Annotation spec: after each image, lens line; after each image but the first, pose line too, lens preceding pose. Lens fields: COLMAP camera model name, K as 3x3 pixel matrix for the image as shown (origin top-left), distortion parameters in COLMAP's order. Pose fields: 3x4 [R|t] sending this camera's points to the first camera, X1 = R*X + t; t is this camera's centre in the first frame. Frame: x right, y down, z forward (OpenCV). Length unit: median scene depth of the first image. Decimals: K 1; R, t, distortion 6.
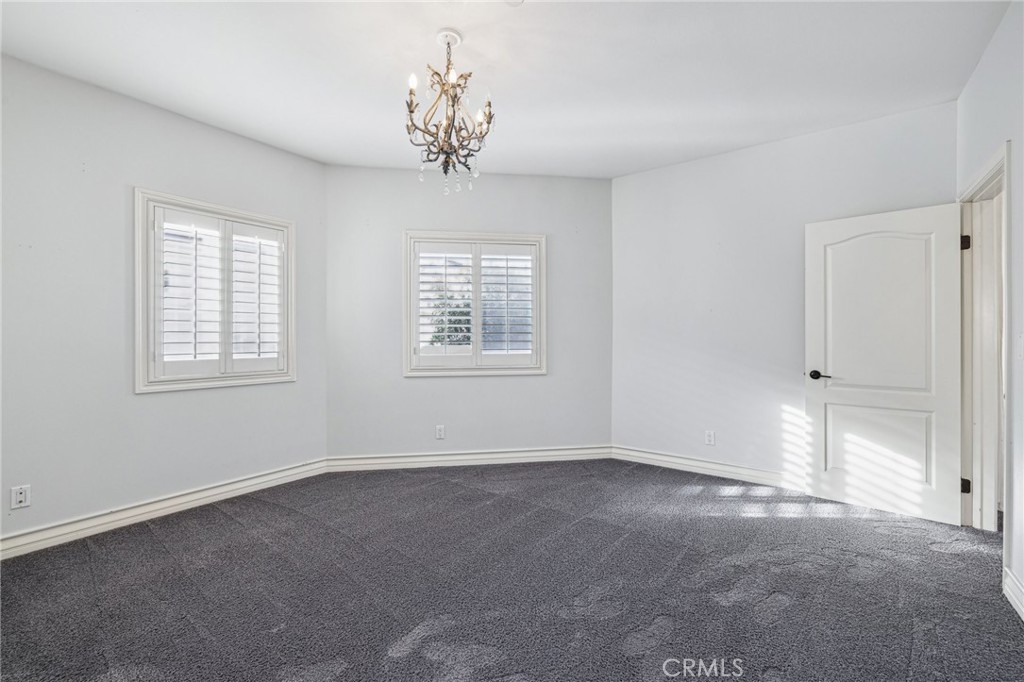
lens RADIAL K [[431.4, 0, 518.4], [0, 431.4, 334.6], [0, 0, 1]] dist [-0.000132, 0.000069]
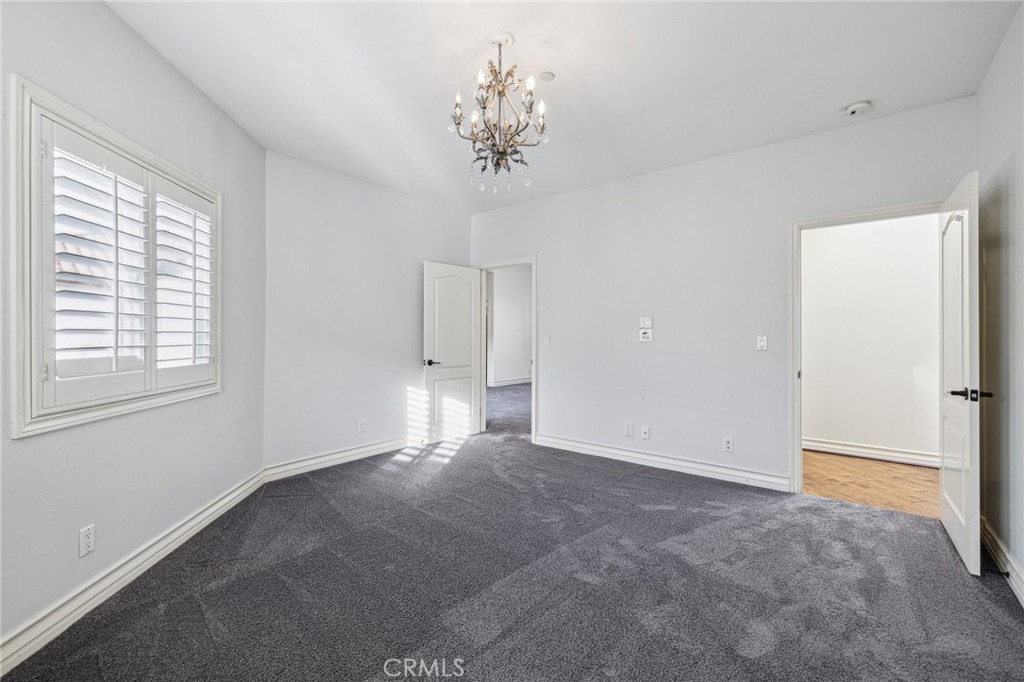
lens RADIAL K [[431.4, 0, 518.4], [0, 431.4, 334.6], [0, 0, 1]] dist [-0.000132, 0.000069]
pose [[0.030514, 0.003342, 0.999529, -0.788585], [-0.004150, 0.999986, -0.003216, -0.000407], [-0.999526, -0.004050, 0.030527, 0.632026]]
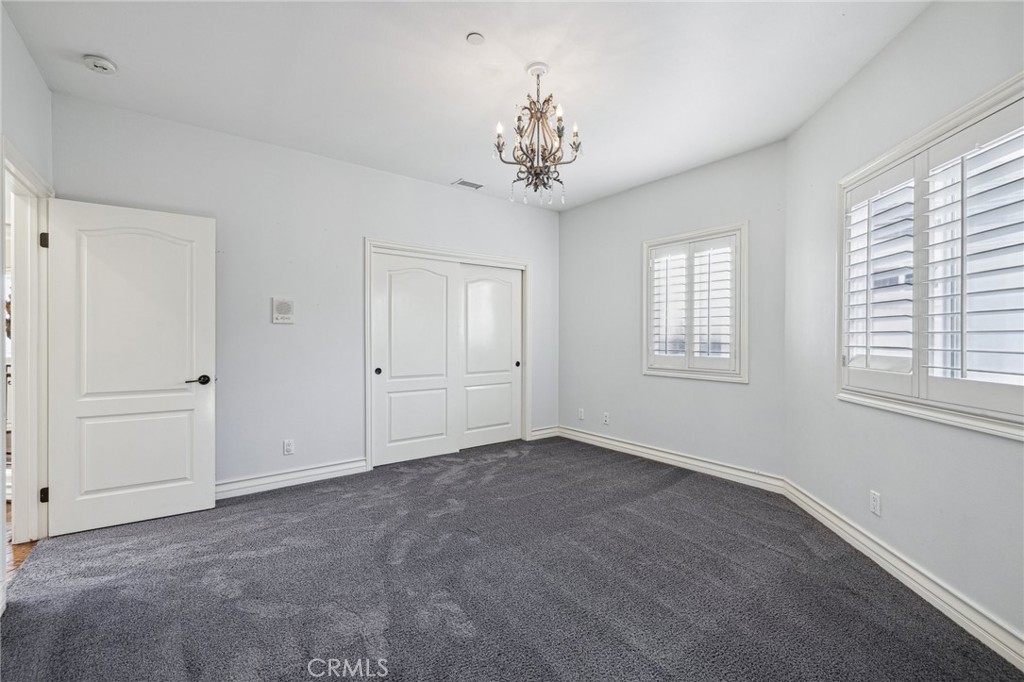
lens RADIAL K [[431.4, 0, 518.4], [0, 431.4, 334.6], [0, 0, 1]] dist [-0.000132, 0.000069]
pose [[-0.273292, -0.001696, -0.961930, 0.631292], [0.003907, 0.999988, -0.002873, -0.002734], [0.961923, -0.004544, -0.273282, 0.855783]]
